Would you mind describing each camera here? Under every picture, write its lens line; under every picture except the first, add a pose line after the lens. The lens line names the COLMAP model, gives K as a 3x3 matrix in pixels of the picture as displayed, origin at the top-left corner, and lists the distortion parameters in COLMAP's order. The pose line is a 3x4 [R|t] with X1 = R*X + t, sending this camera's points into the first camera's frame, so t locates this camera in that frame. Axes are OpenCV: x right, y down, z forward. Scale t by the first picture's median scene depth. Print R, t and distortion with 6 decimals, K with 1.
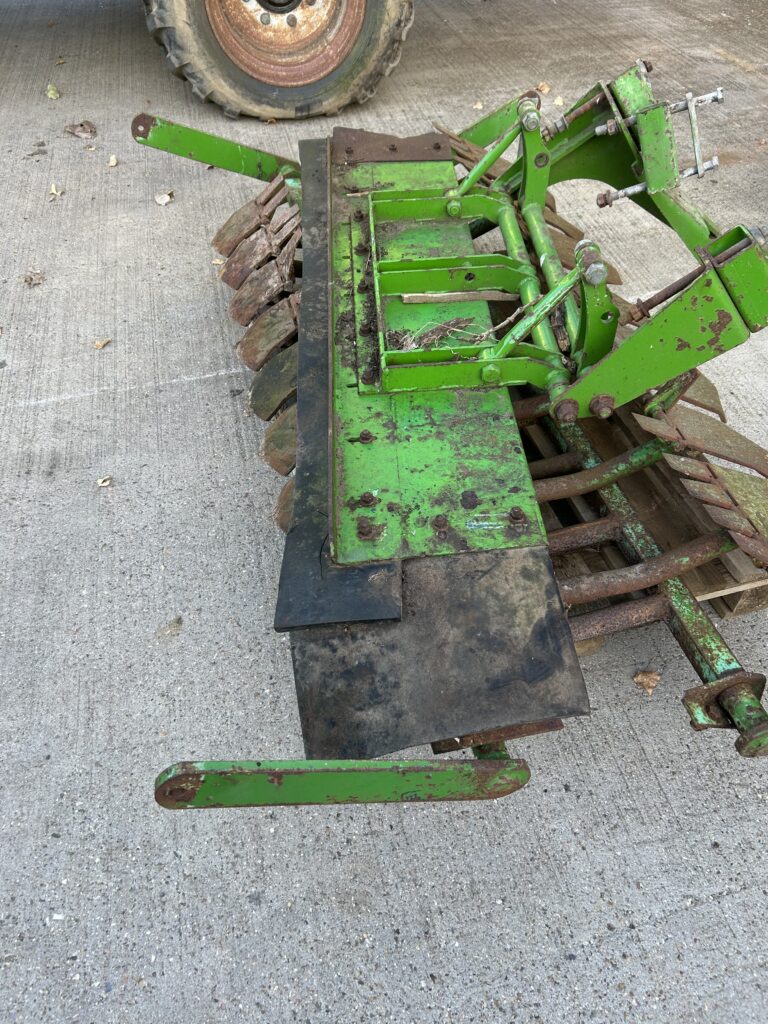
lens RADIAL K [[787.8, 0, 384.0], [0, 787.8, 512.0], [0, 0, 1]] dist [0.039265, -0.049591]
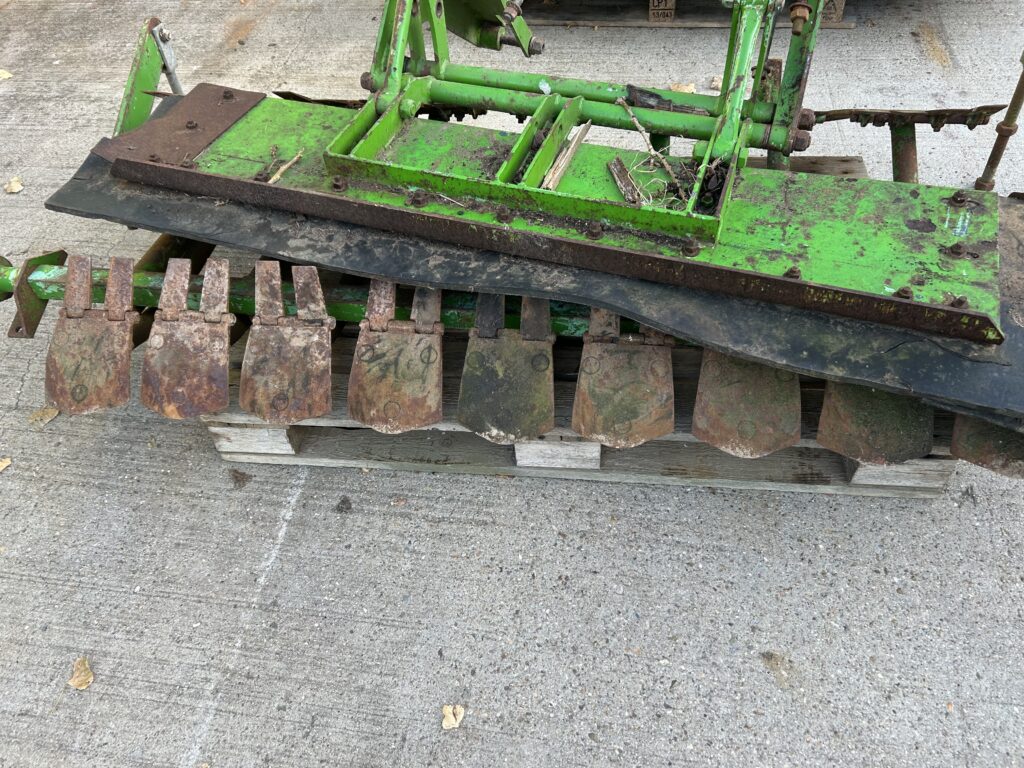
lens RADIAL K [[787.8, 0, 512.0], [0, 787.8, 384.0], [0, 0, 1]] dist [0.039265, -0.049591]
pose [[0.378787, -0.689391, 0.617463, -0.680527], [0.712544, 0.642995, 0.280783, -0.435260], [-0.590595, 0.333613, 0.734779, 0.551523]]
